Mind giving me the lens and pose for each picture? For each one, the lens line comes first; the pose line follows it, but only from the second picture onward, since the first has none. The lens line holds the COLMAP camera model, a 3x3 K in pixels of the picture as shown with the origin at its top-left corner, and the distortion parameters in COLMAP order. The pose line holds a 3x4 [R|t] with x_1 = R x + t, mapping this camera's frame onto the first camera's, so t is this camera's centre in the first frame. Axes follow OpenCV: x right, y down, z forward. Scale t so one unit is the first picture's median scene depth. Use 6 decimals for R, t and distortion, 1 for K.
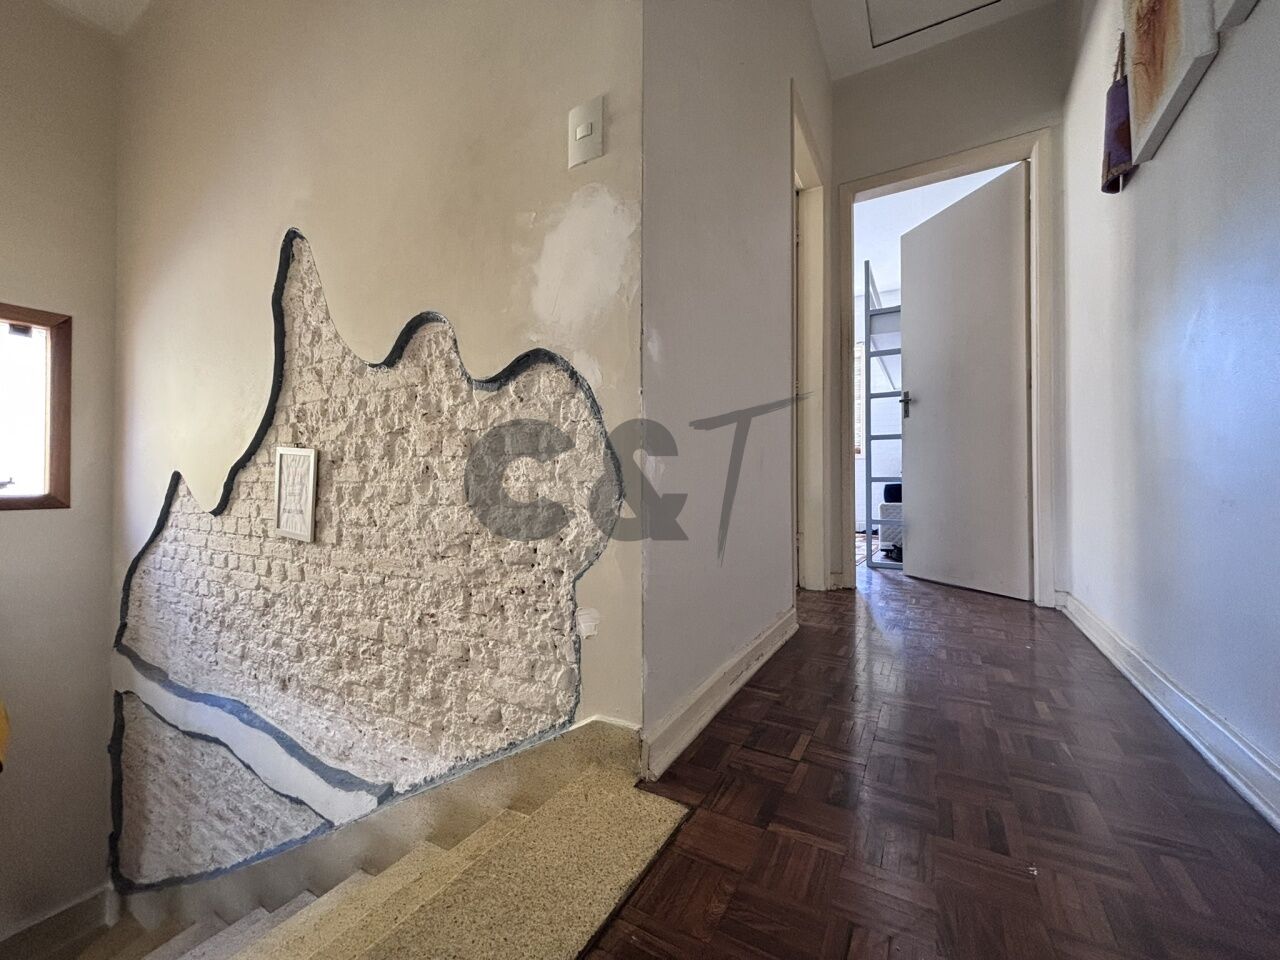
lens RADIAL K [[519.6, 0, 641.6], [0, 519.6, 478.7], [0, 0, 1]] dist [0.004031, 0.000501]
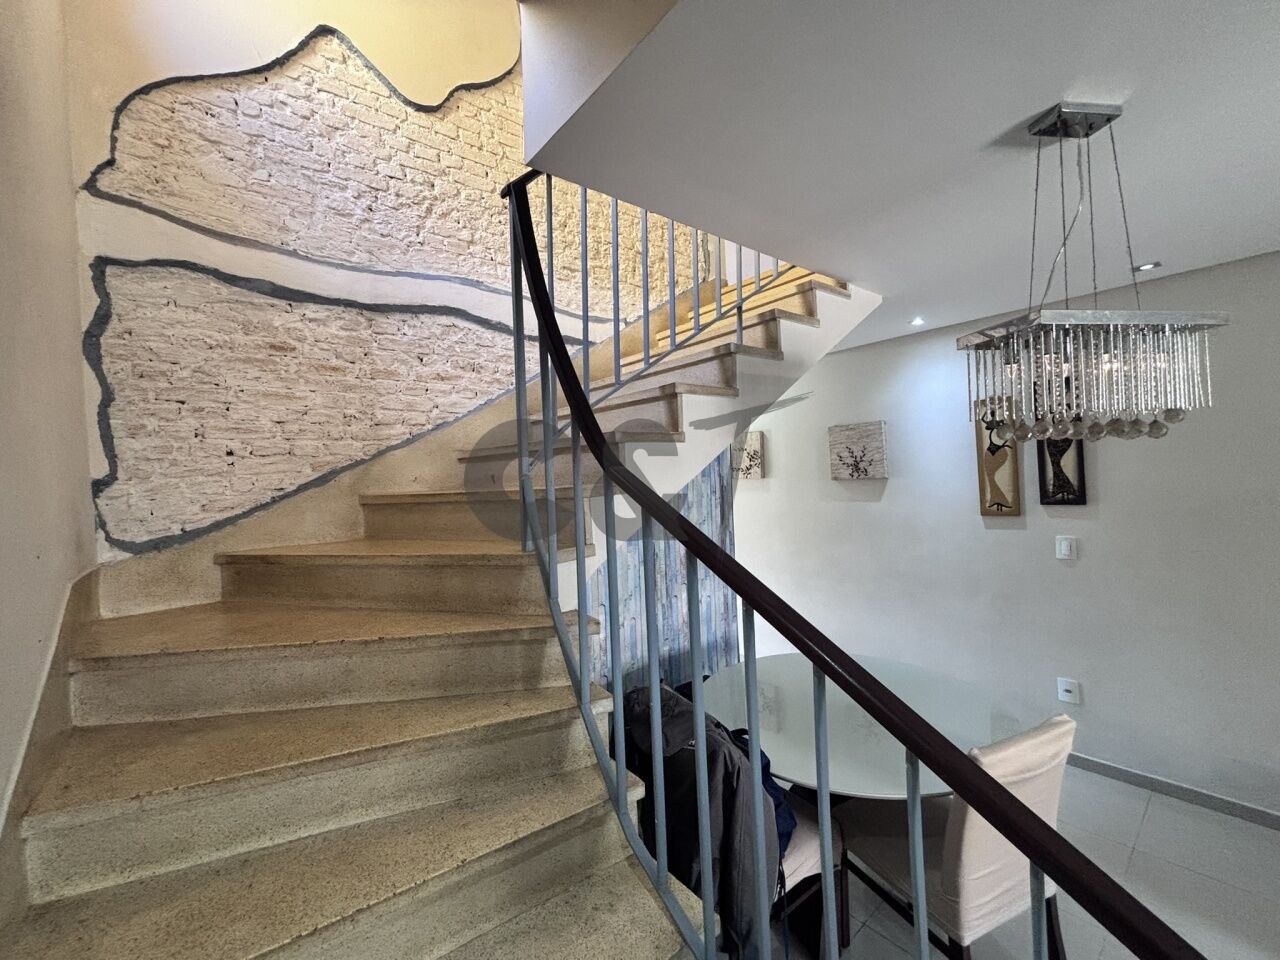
lens RADIAL K [[519.6, 0, 638.9], [0, 519.6, 475.4], [0, 0, 1]] dist [0.004031, 0.000501]
pose [[0.351536, -0.021979, 0.935916, -2.105611], [0.034029, 0.999364, 0.010687, 1.050619], [-0.935556, 0.028091, 0.352061, 0.238098]]
